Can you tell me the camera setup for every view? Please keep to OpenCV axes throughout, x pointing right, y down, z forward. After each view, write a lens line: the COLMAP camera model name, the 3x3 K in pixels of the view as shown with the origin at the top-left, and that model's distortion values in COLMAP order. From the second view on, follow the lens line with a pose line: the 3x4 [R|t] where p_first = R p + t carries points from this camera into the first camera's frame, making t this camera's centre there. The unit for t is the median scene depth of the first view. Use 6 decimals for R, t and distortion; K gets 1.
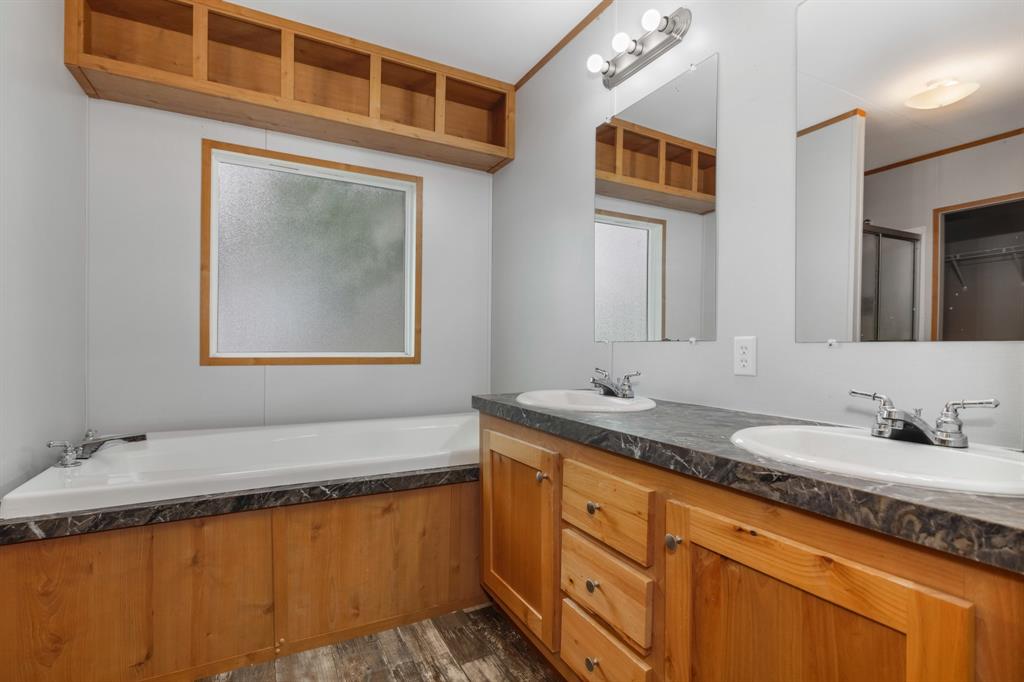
lens RADIAL K [[486.5, 0, 507.8], [0, 486.5, 350.0], [0, 0, 1]] dist [0.002915, -0.000920]
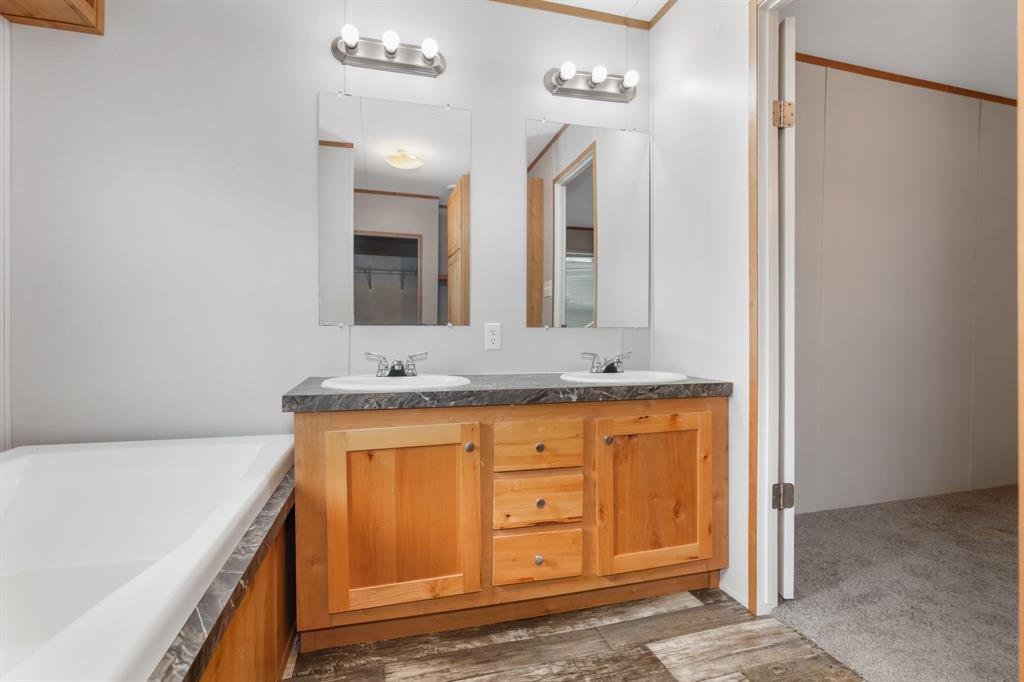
lens RADIAL K [[486.5, 0, 516.3], [0, 486.5, 344.5], [0, 0, 1]] dist [0.002915, -0.000920]
pose [[0.211154, -0.034209, 0.976854, -1.253129], [0.010902, 0.999408, 0.032642, -0.013232], [-0.977392, 0.003757, 0.211402, 0.820586]]
